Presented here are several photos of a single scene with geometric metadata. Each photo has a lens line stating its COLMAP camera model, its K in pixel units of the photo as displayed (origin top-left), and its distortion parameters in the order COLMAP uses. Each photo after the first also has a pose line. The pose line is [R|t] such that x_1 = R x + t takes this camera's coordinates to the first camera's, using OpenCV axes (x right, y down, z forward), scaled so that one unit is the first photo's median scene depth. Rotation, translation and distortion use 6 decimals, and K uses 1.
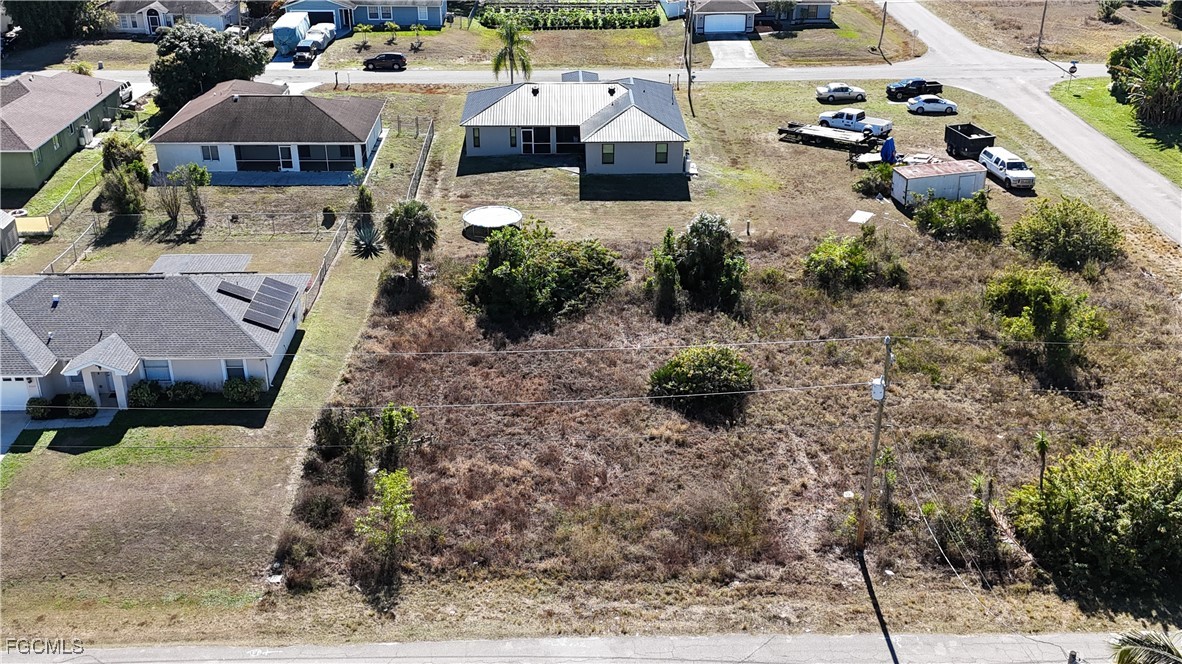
lens RADIAL K [[1179.4, 0, 591.0], [0, 1179.4, 332.0], [0, 0, 1]] dist [0.148022, -0.309680]
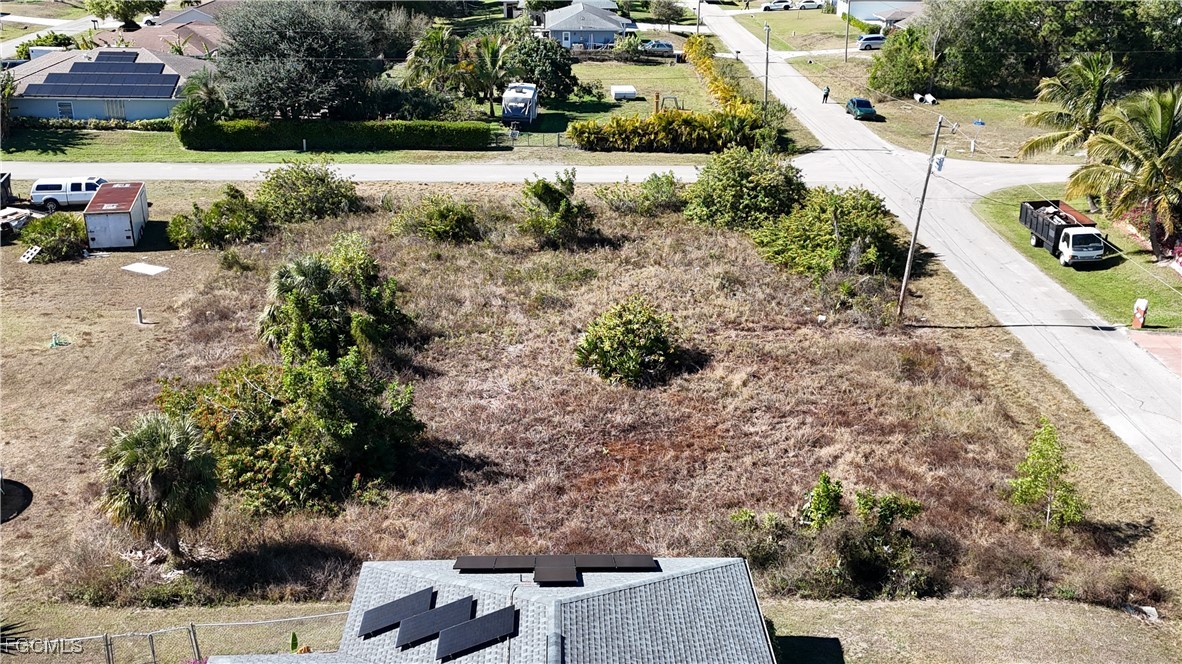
lens RADIAL K [[1179.4, 0, 591.0], [0, 1179.4, 332.0], [0, 0, 1]] dist [0.148022, -0.309680]
pose [[-0.024472, -0.357895, 0.933441, -0.465821], [0.427808, 0.840156, 0.333344, -0.178488], [-0.903538, 0.407491, 0.132550, 0.594037]]
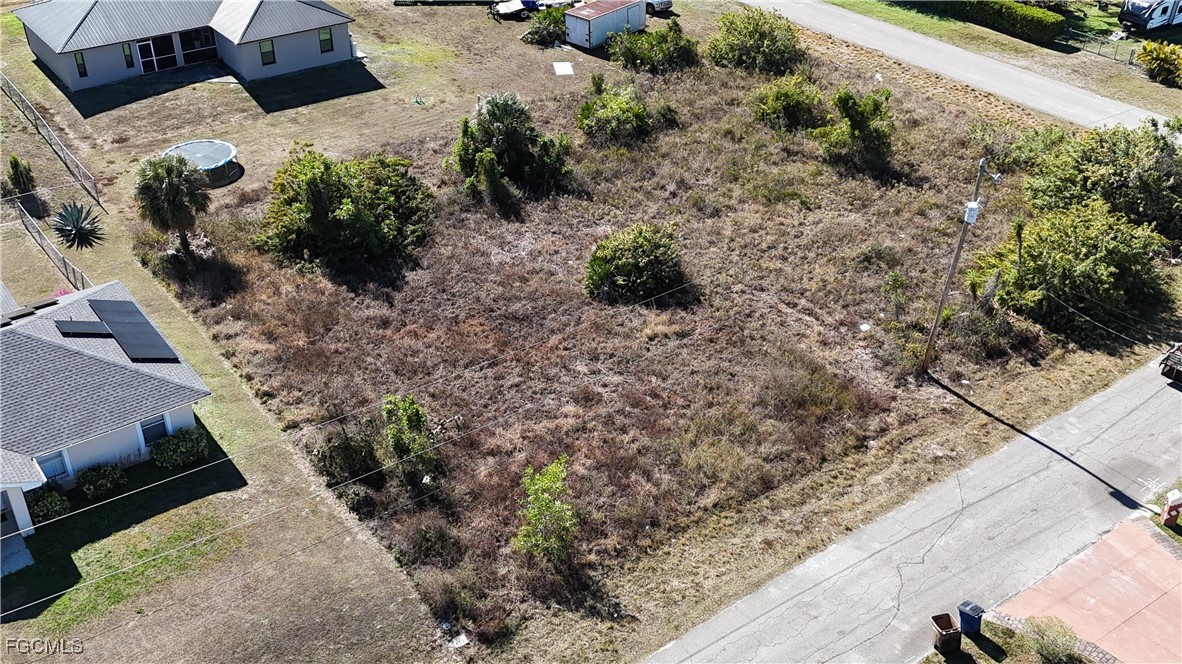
lens RADIAL K [[1179.4, 0, 591.0], [0, 1179.4, 332.0], [0, 0, 1]] dist [0.148022, -0.309680]
pose [[0.815445, -0.308674, 0.489662, -0.266583], [0.248513, 0.950709, 0.185454, -0.060057], [-0.522771, -0.029540, 0.851961, 0.143133]]
